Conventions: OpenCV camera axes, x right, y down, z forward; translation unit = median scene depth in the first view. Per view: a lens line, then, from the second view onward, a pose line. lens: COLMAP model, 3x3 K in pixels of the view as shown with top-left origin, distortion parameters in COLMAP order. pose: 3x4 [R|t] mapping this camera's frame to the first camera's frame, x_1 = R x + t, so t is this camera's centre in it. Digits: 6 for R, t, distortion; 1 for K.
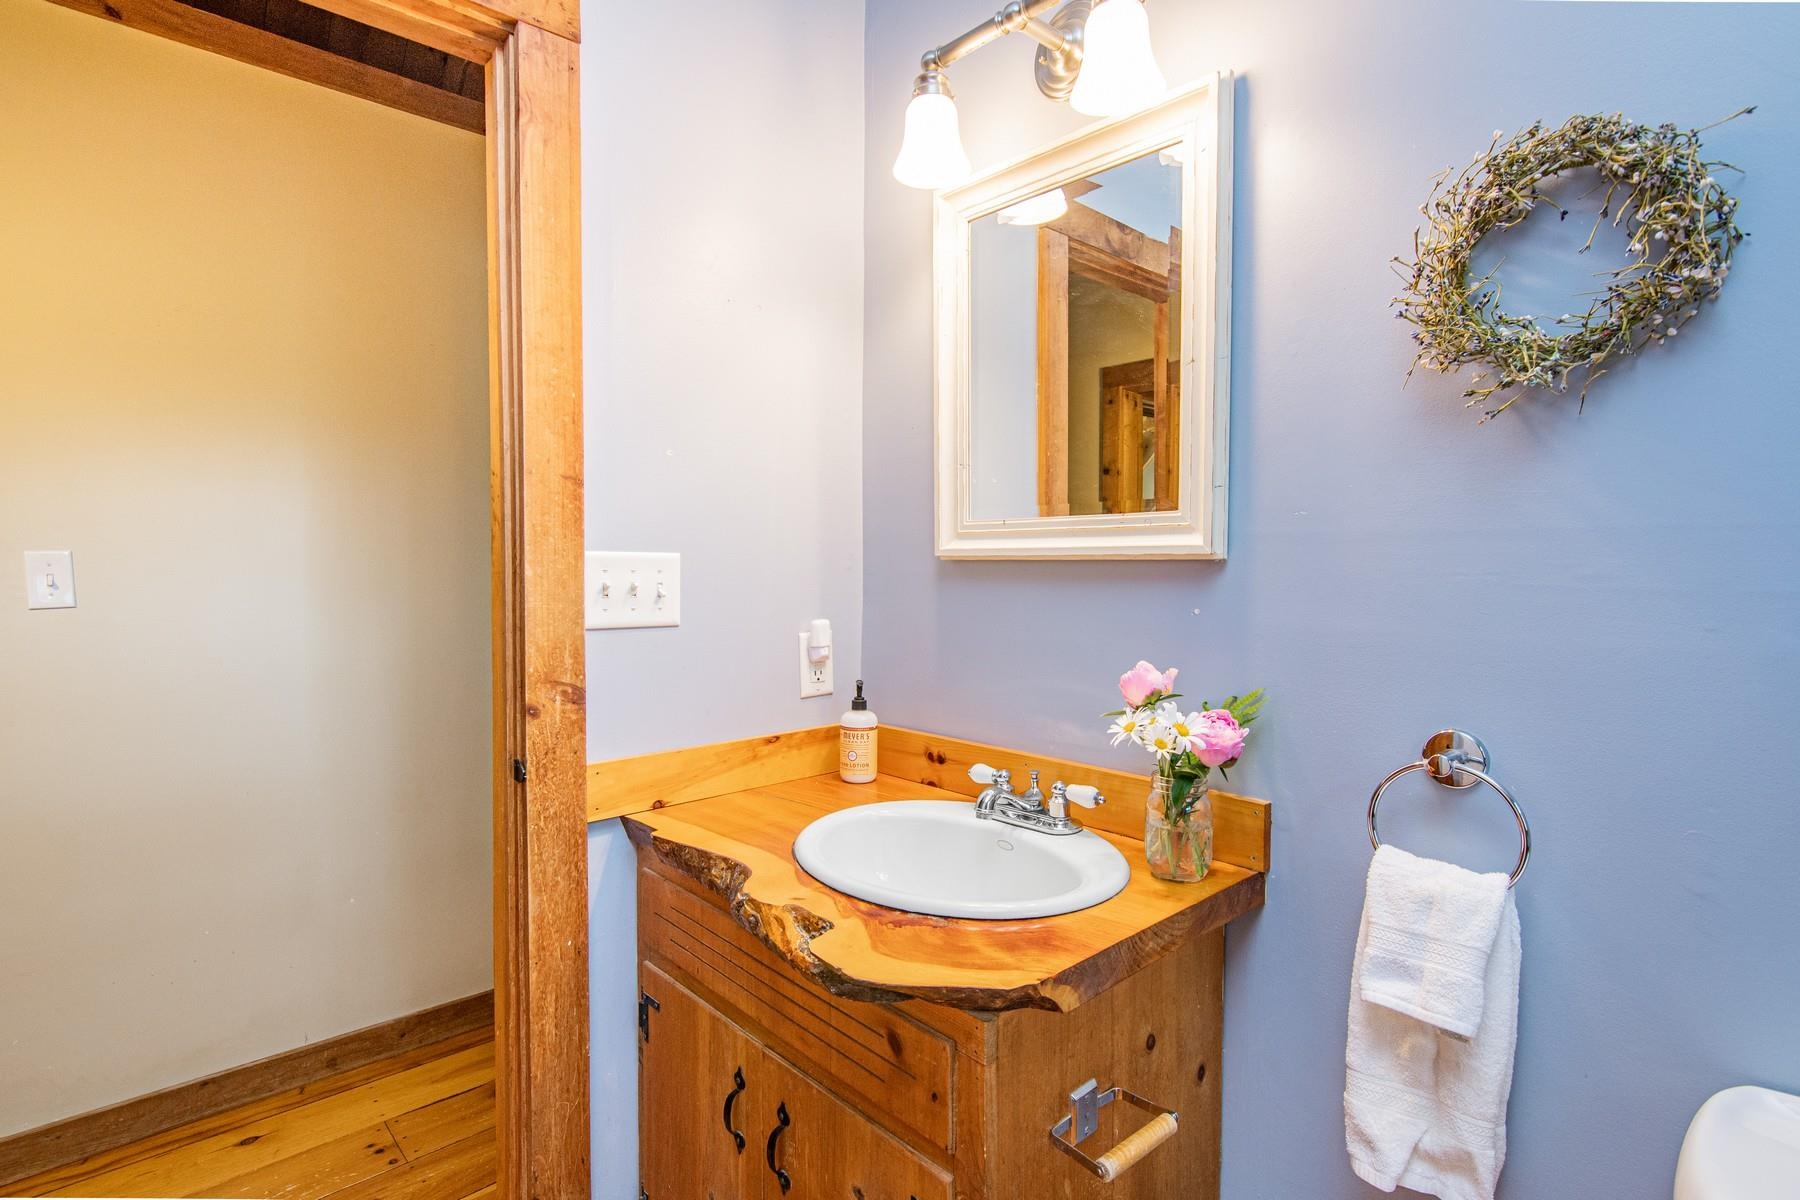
lens RADIAL K [[940.6, 0, 947.7], [0, 940.6, 590.3], [0, 0, 1]] dist [0.016602, -0.007343]
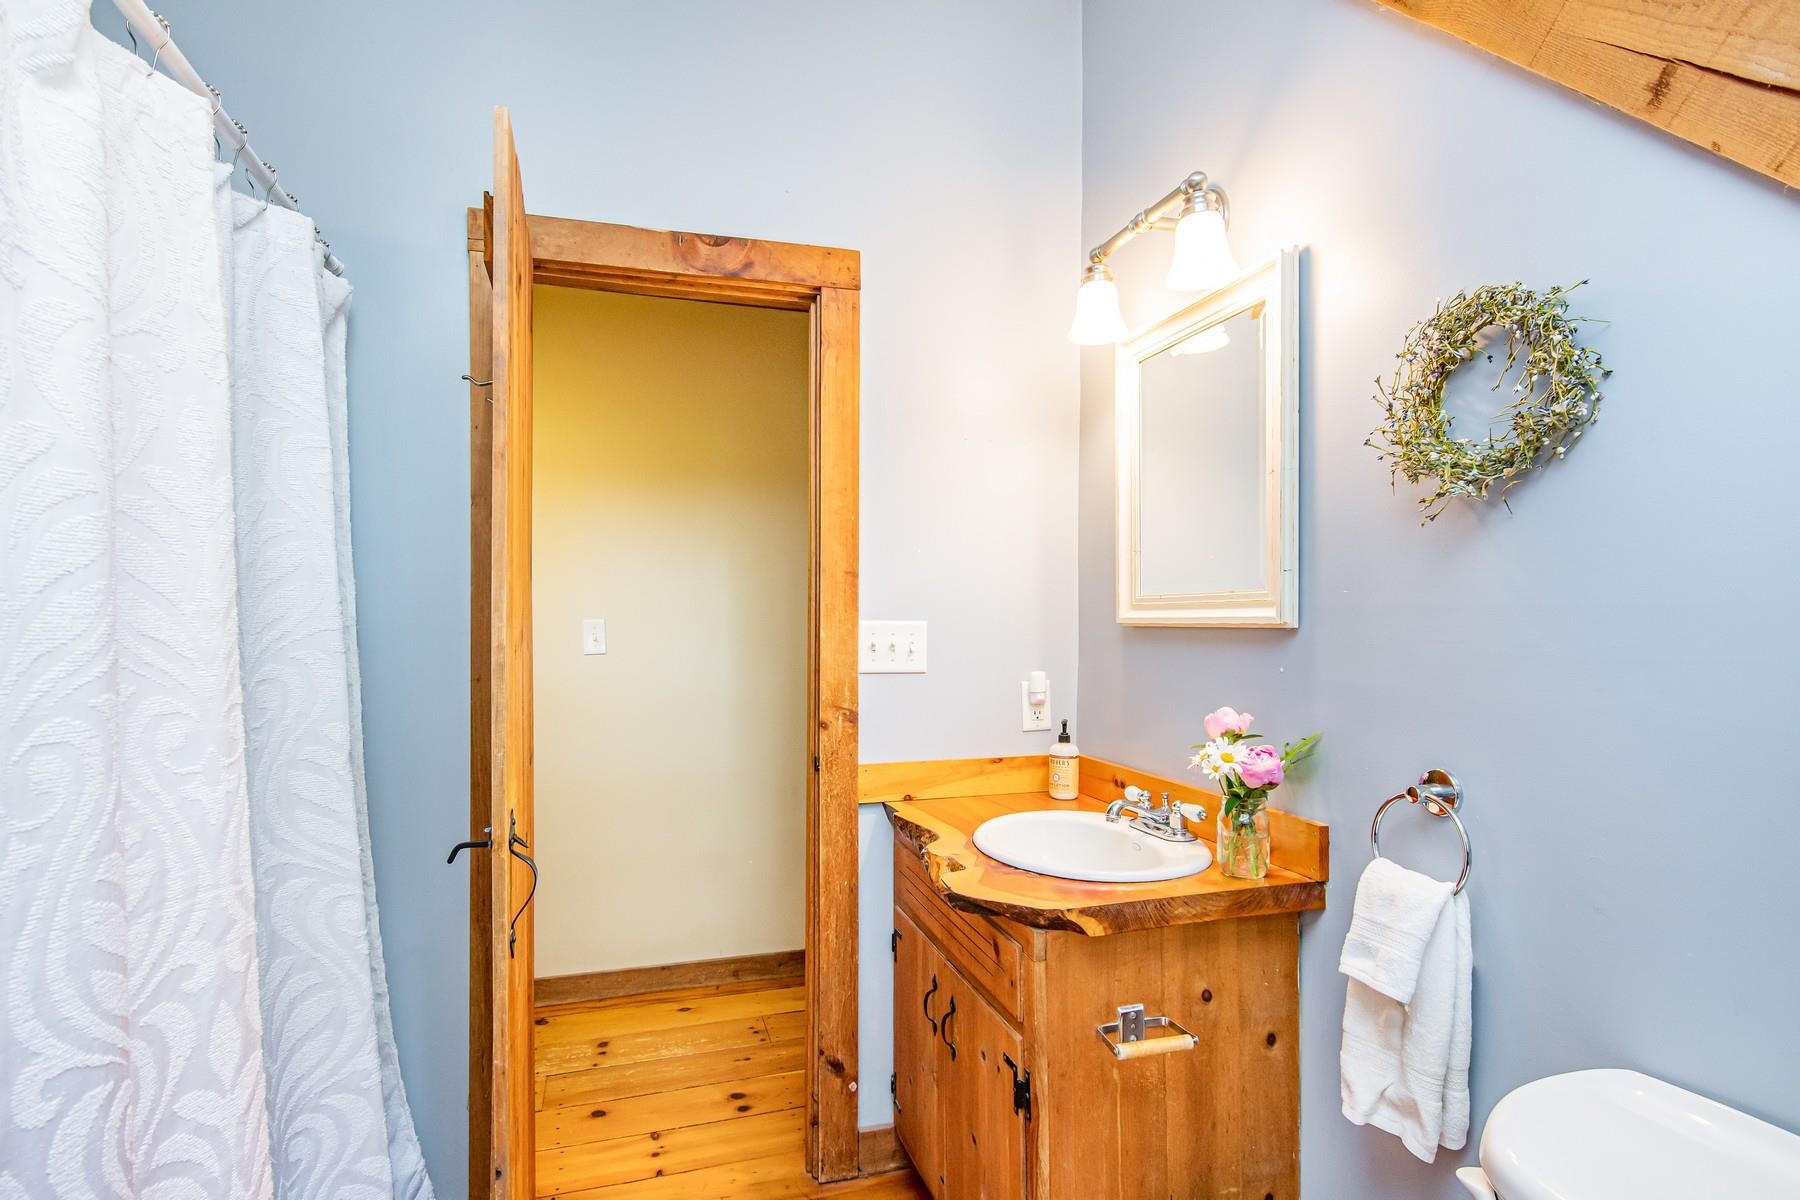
lens RADIAL K [[882.1, 0, 898.9], [0, 882.1, 612.7], [0, 0, 1]] dist [0.030410, -0.009790]
pose [[0.905357, -0.005122, -0.424620, 0.292959], [-0.012454, 0.999177, -0.038606, -0.001056], [0.424468, 0.040240, 0.904548, -0.266364]]
